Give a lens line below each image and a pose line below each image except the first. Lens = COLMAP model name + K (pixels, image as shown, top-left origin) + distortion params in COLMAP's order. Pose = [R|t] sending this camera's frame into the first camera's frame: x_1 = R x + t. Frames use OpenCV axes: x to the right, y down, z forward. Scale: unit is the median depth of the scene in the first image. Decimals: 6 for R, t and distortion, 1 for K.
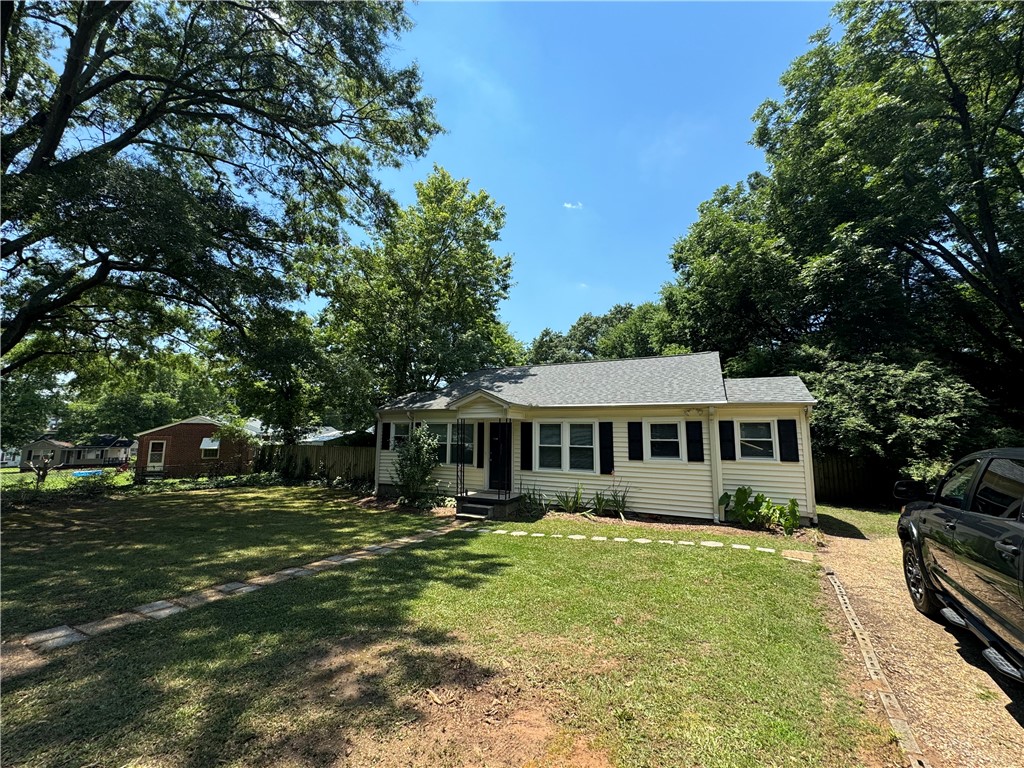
lens RADIAL K [[408.1, 0, 540.0], [0, 408.1, 371.3], [0, 0, 1]] dist [-0.001121, 0.000750]
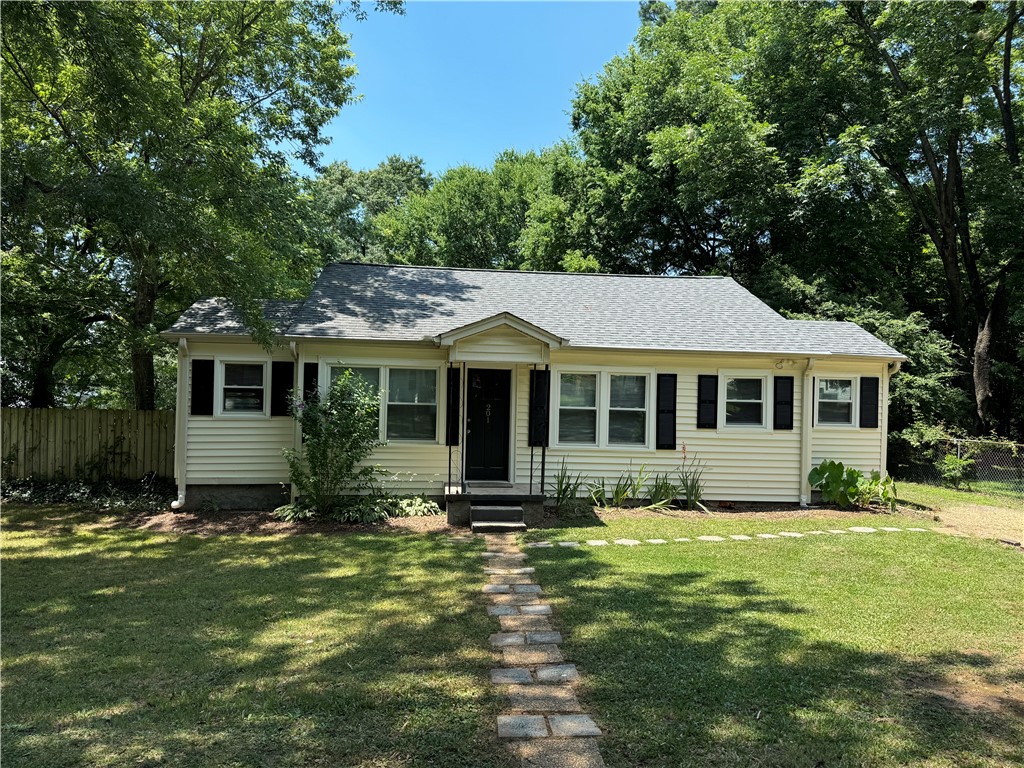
lens RADIAL K [[717.1, 0, 491.0], [0, 717.1, 377.7], [0, 0, 1]] dist [0.016506, -0.029030]
pose [[0.857091, 0.019346, 0.514802, -0.765017], [-0.095743, 0.987867, 0.122278, 0.016565], [-0.506190, -0.154092, 0.848544, 0.164116]]
